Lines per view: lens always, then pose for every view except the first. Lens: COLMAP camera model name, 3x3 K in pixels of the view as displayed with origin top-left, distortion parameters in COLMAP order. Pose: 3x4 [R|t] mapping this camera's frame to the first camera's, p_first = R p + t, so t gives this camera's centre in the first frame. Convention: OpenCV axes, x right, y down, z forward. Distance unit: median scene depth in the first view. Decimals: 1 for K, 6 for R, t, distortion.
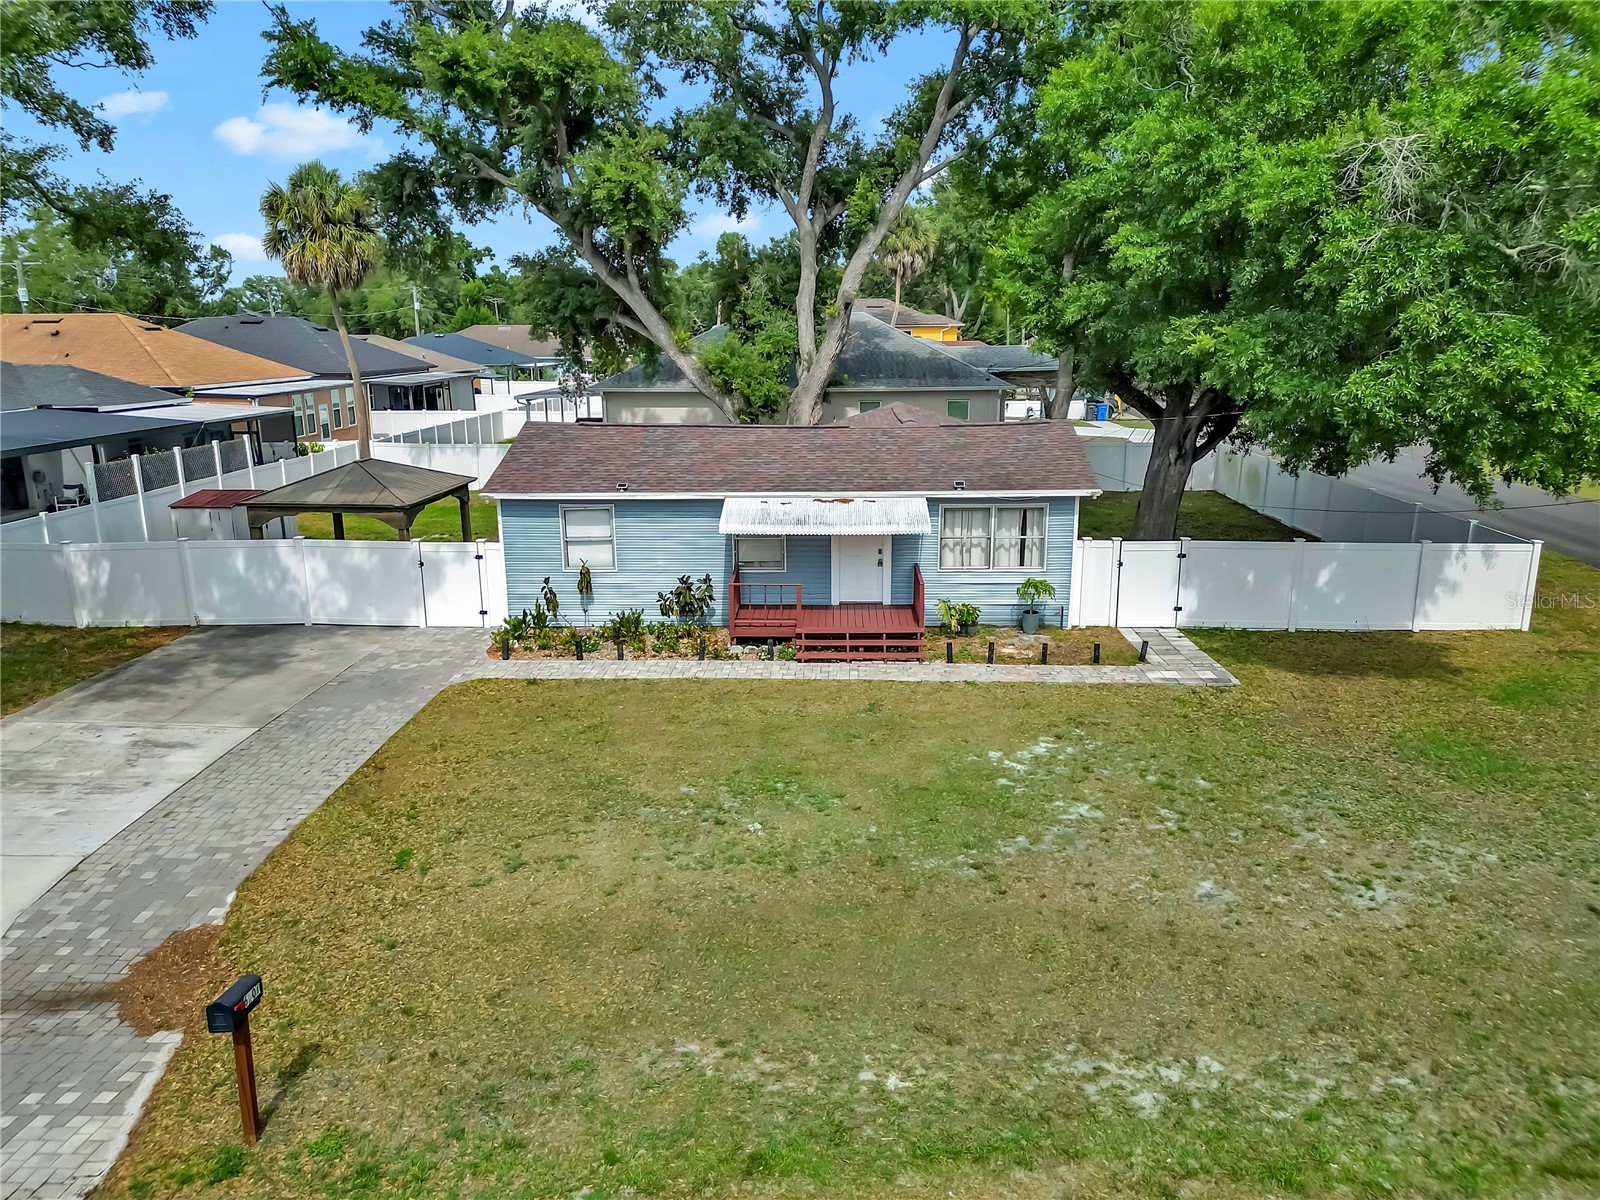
lens RADIAL K [[1131.7, 0, 800.0], [0, 1131.7, 600.0], [0, 0, 1]] dist [0.054157, -0.059453]
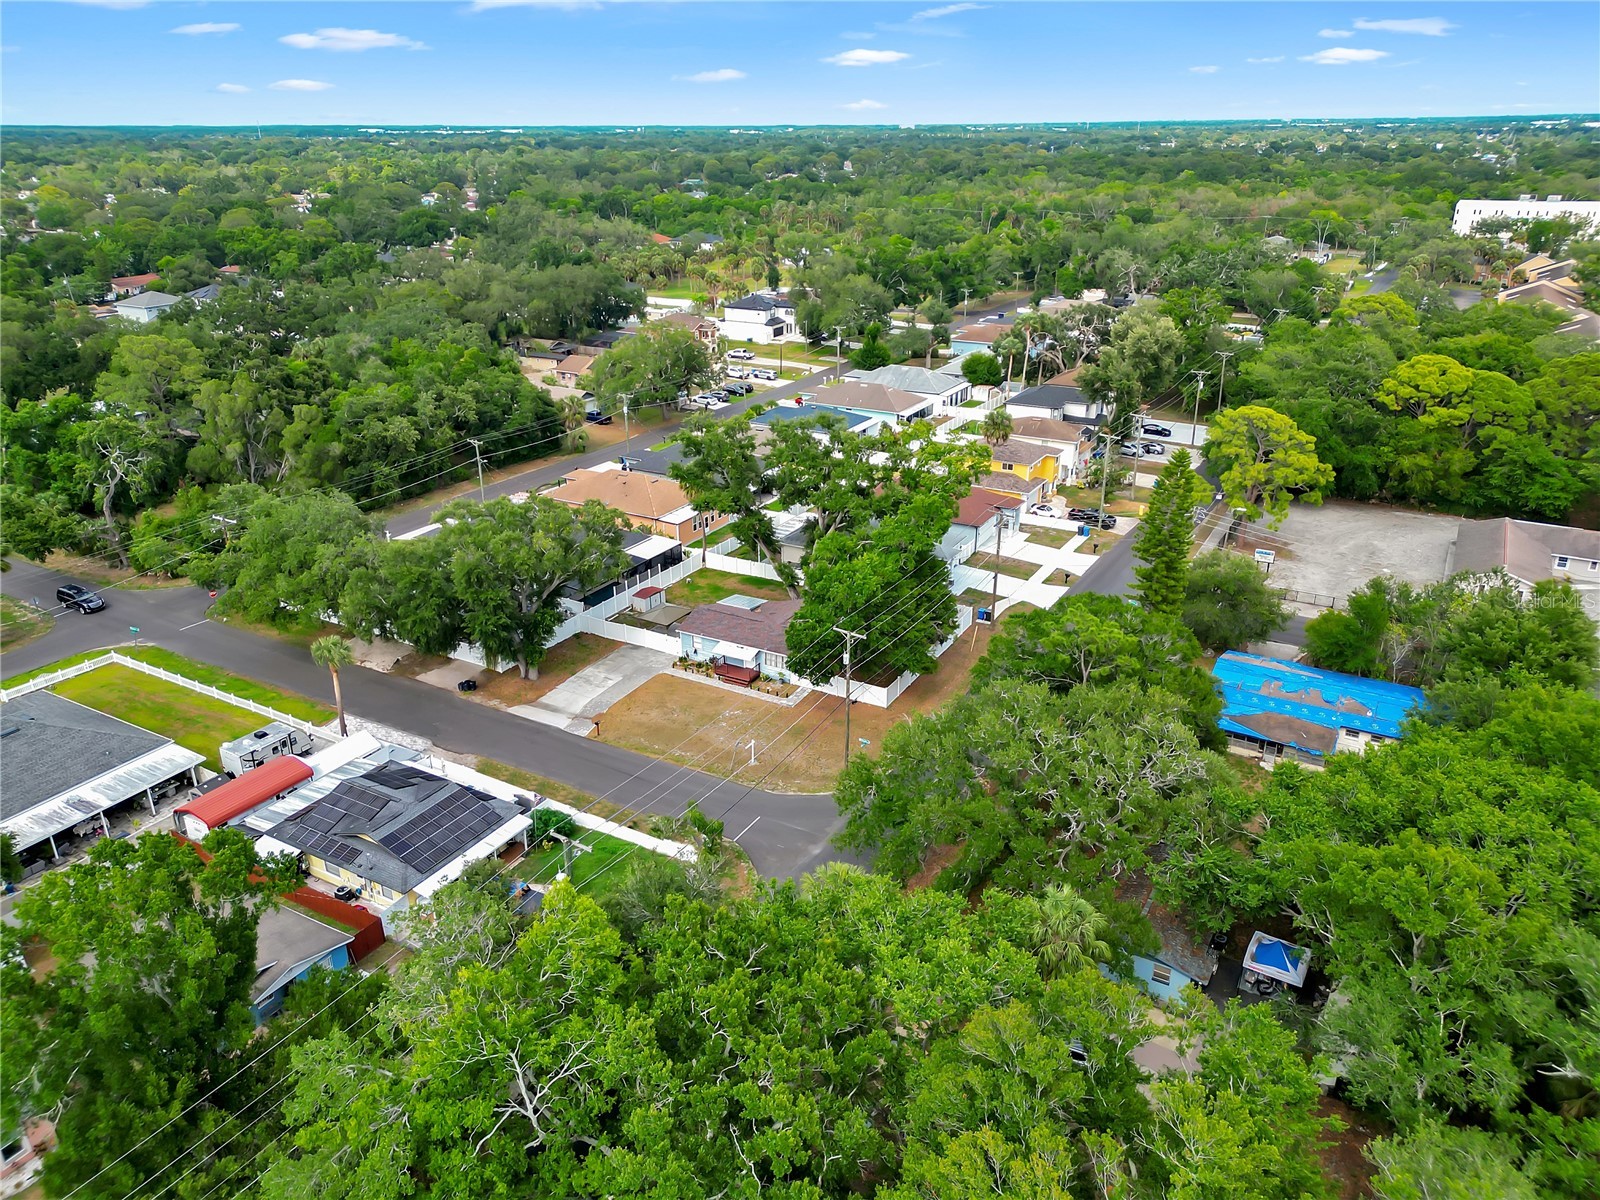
lens RADIAL K [[1131.7, 0, 800.0], [0, 1131.7, 600.0], [0, 0, 1]] dist [0.054157, -0.059453]
pose [[0.876492, 0.176317, -0.447967, 2.431704], [-0.100254, 0.976968, 0.188371, -1.252086], [0.470862, -0.120195, 0.873981, -3.060384]]
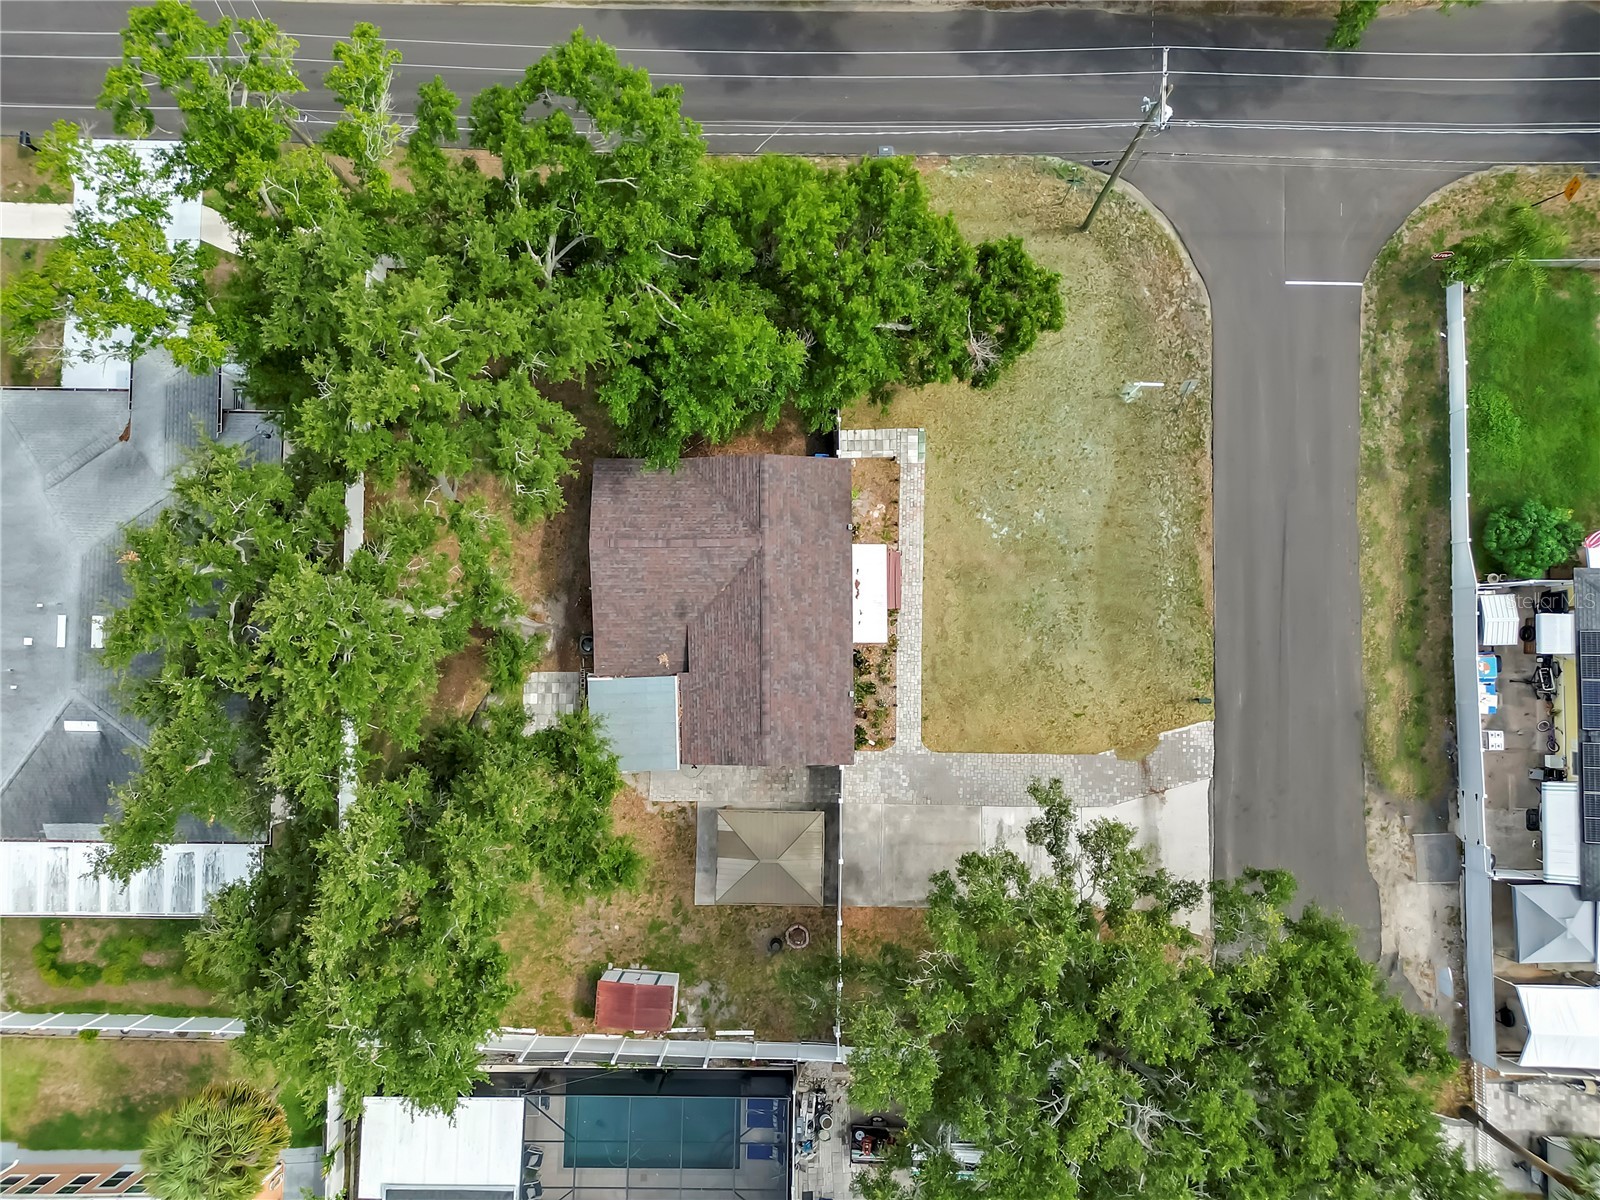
lens RADIAL K [[1131.7, 0, 800.0], [0, 1131.7, 600.0], [0, 0, 1]] dist [0.054157, -0.059453]
pose [[-0.032737, -0.998365, 0.046867, -0.090312], [0.252385, 0.037115, 0.966915, -2.303812], [-0.967073, 0.043482, 0.250757, 0.642716]]
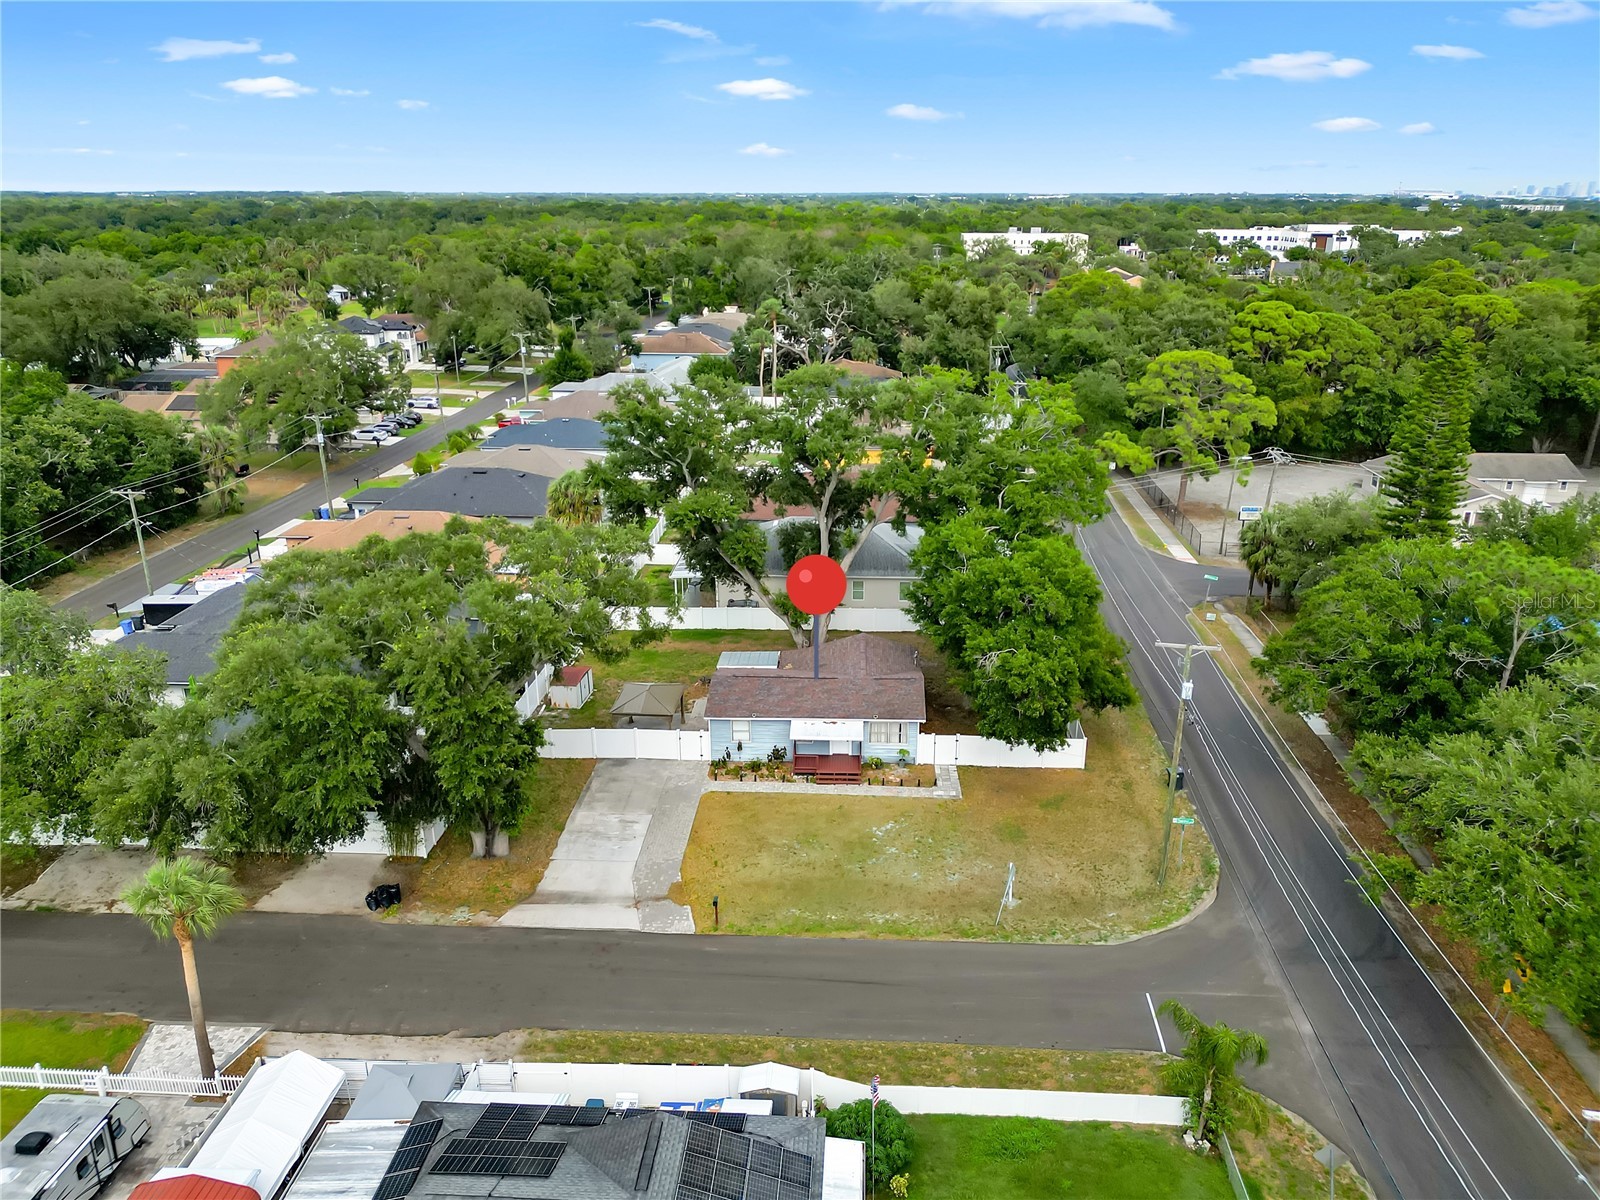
lens RADIAL K [[1131.7, 0, 800.0], [0, 1131.7, 600.0], [0, 0, 1]] dist [0.054157, -0.059453]
pose [[0.999697, 0.007743, -0.023380, 0.019855], [-0.005324, 0.994790, 0.101802, -0.743425], [0.024047, -0.101647, 0.994530, -1.931447]]
